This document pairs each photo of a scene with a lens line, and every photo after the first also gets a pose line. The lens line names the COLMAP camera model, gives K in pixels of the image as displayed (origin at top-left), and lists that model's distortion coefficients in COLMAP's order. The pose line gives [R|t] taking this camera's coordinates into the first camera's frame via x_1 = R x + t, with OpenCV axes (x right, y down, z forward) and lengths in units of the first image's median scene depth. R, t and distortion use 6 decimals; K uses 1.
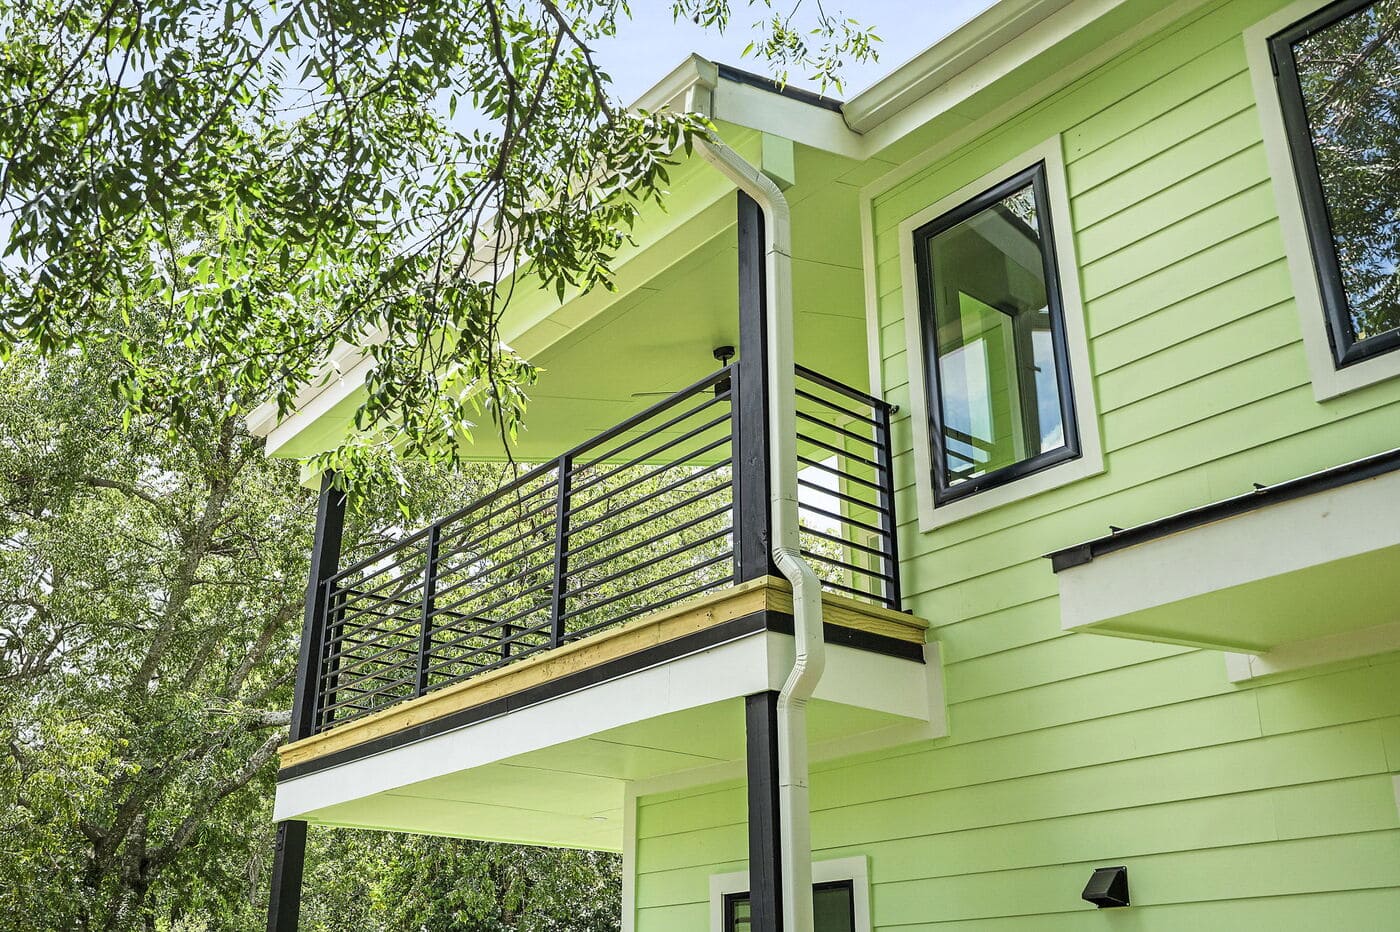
lens RADIAL K [[1311.8, 0, 679.7], [0, 1311.8, 461.3], [0, 0, 1]] dist [-0.019317, -0.005477]
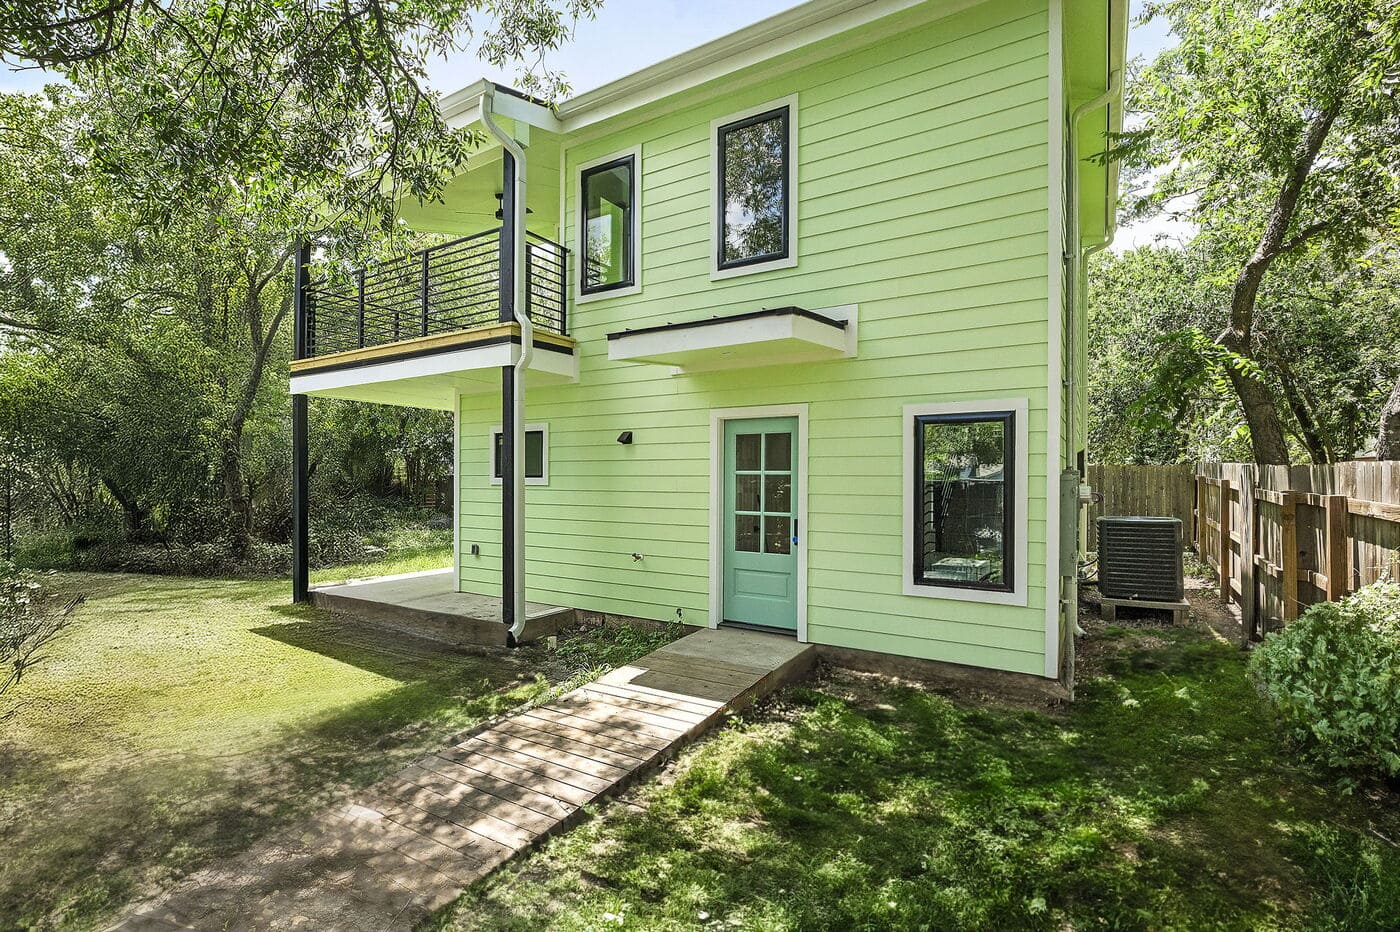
lens RADIAL K [[660.9, 0, 713.3], [0, 660.9, 471.6], [0, 0, 1]] dist [0.001260, 0.000210]
pose [[0.947238, 0.002574, 0.320522, 0.024191], [-0.130431, 0.916530, 0.378101, -0.176077], [-0.292795, -0.399958, 0.868507, -0.357644]]
